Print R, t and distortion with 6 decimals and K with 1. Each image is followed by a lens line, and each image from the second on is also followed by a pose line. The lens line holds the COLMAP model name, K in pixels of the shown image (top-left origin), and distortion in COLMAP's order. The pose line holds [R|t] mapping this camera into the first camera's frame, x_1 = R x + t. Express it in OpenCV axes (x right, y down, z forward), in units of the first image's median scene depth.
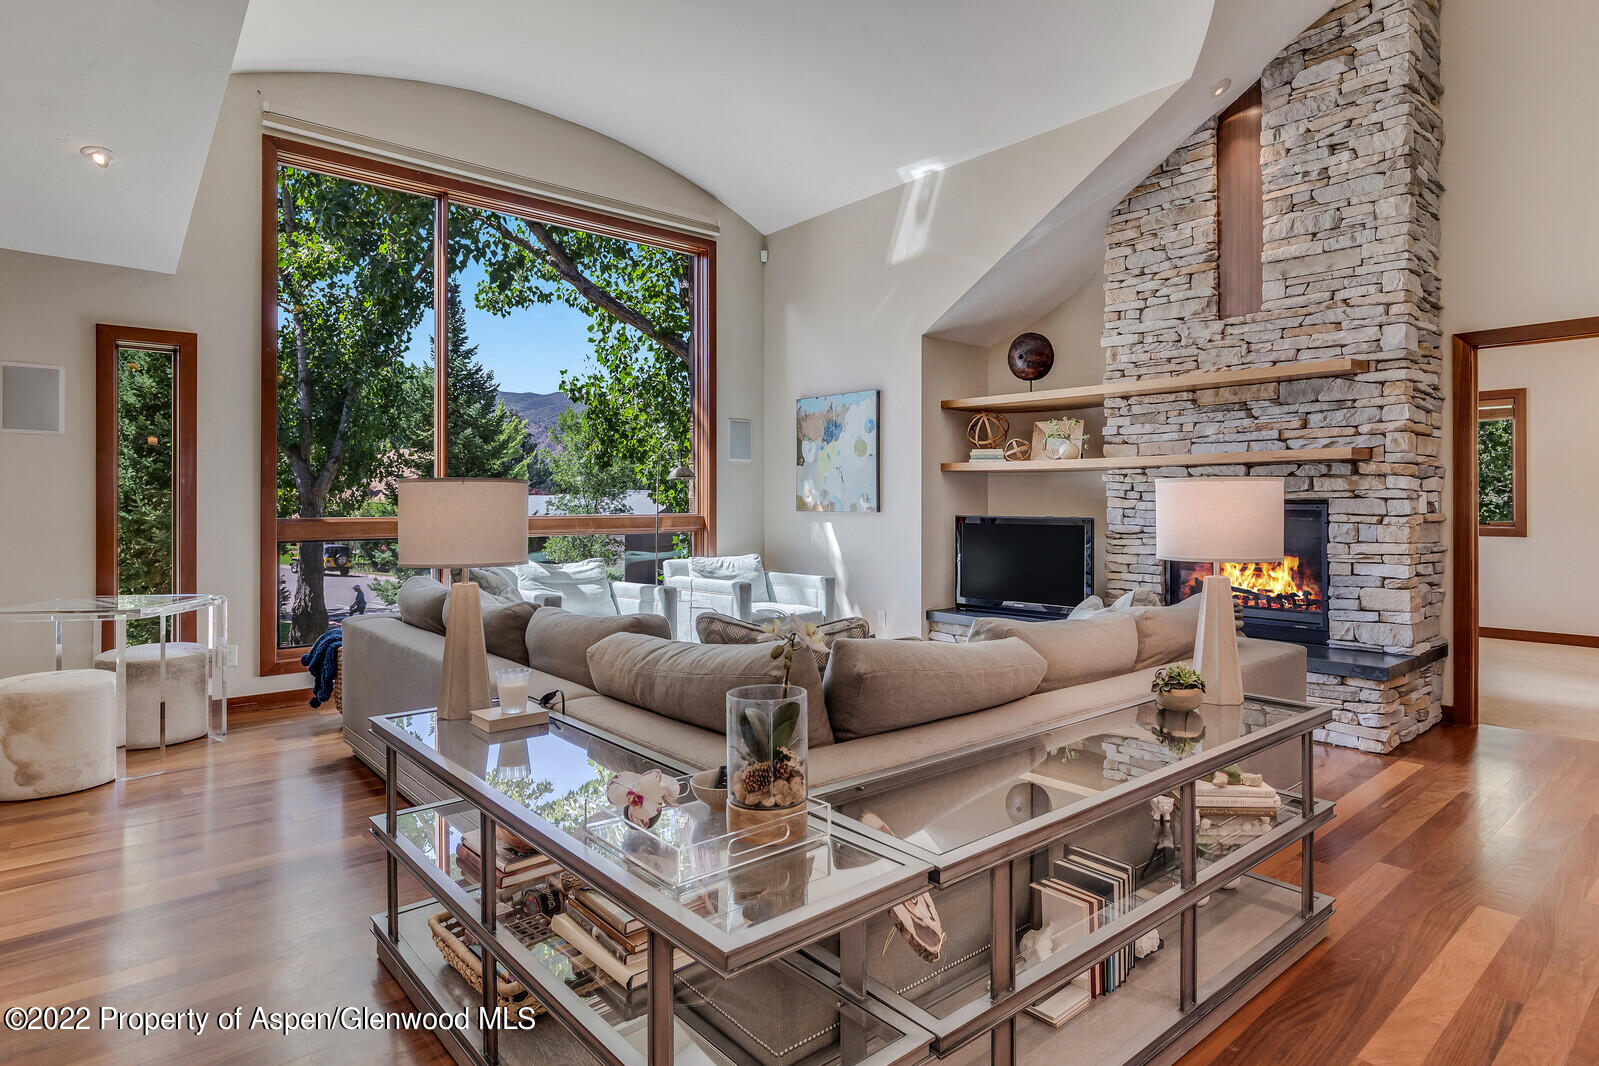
lens RADIAL K [[872.6, 0, 800.6], [0, 872.6, 523.0], [0, 0, 1]] dist [0.000808, -0.000606]
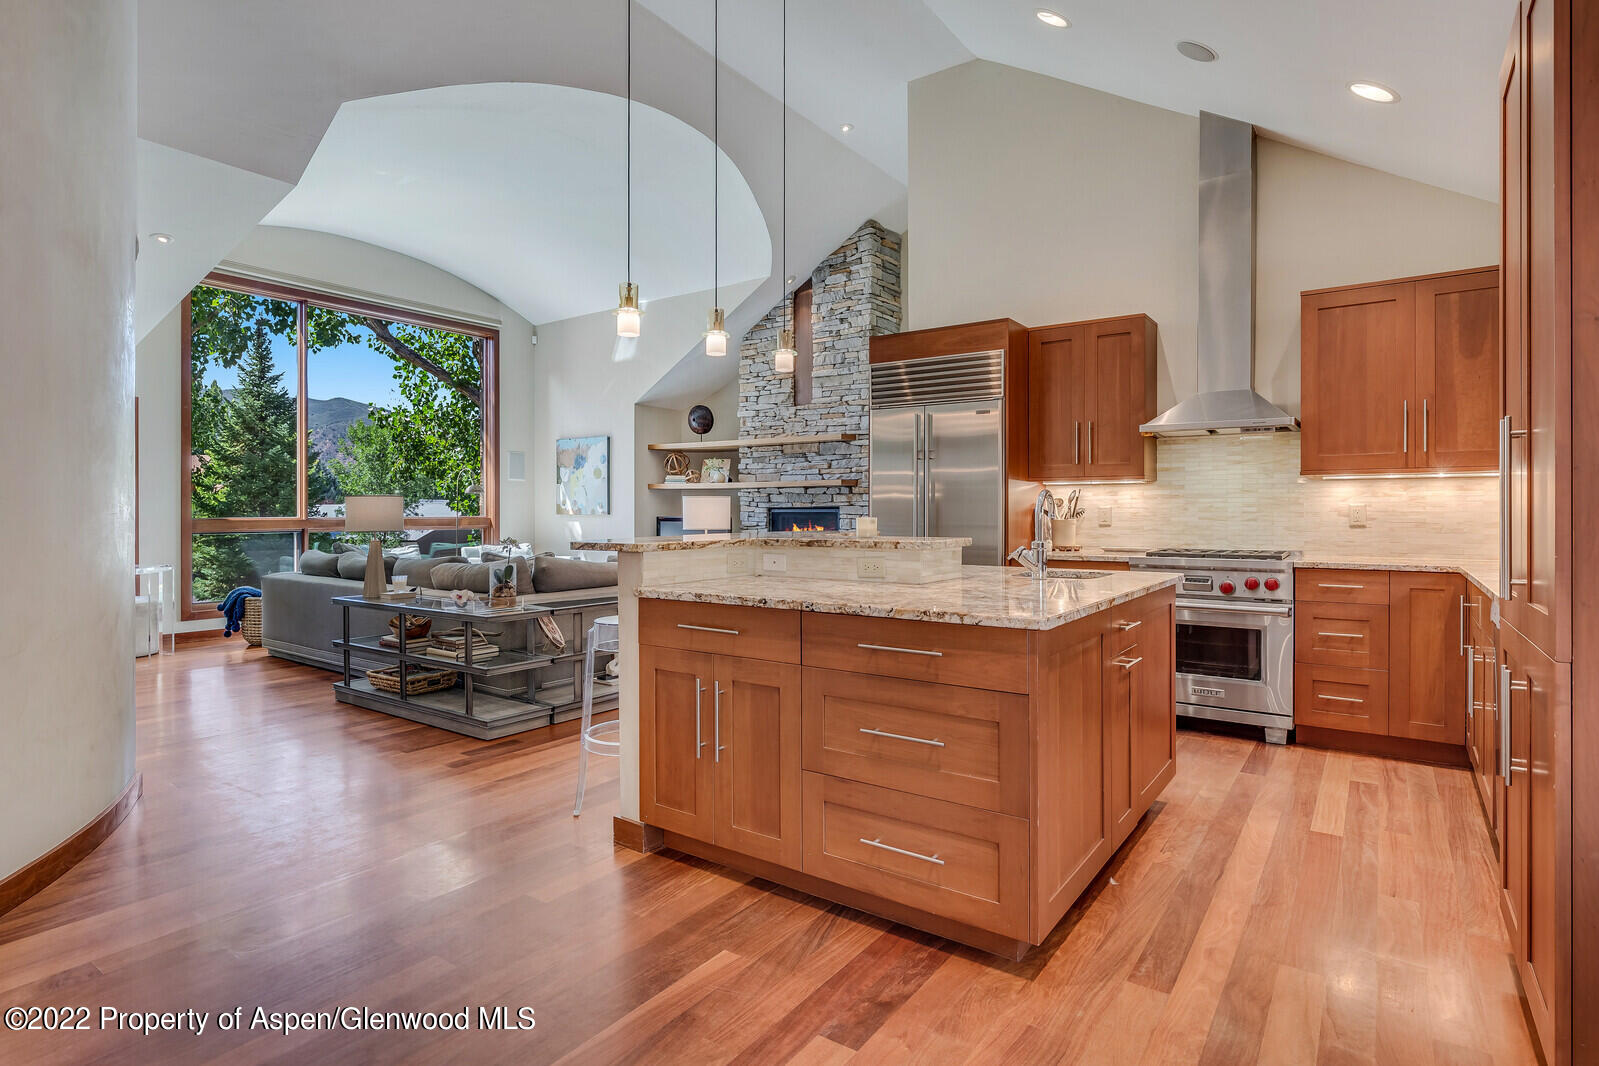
lens RADIAL K [[821.9, 0, 796.8], [0, 821.9, 522.9], [0, 0, 1]] dist [-0.000310, -0.000300]
pose [[0.971729, -0.002805, 0.236081, 0.070161], [0.005229, 0.999940, -0.009640, 0.018302], [-0.236040, 0.010602, 0.971686, -0.515900]]
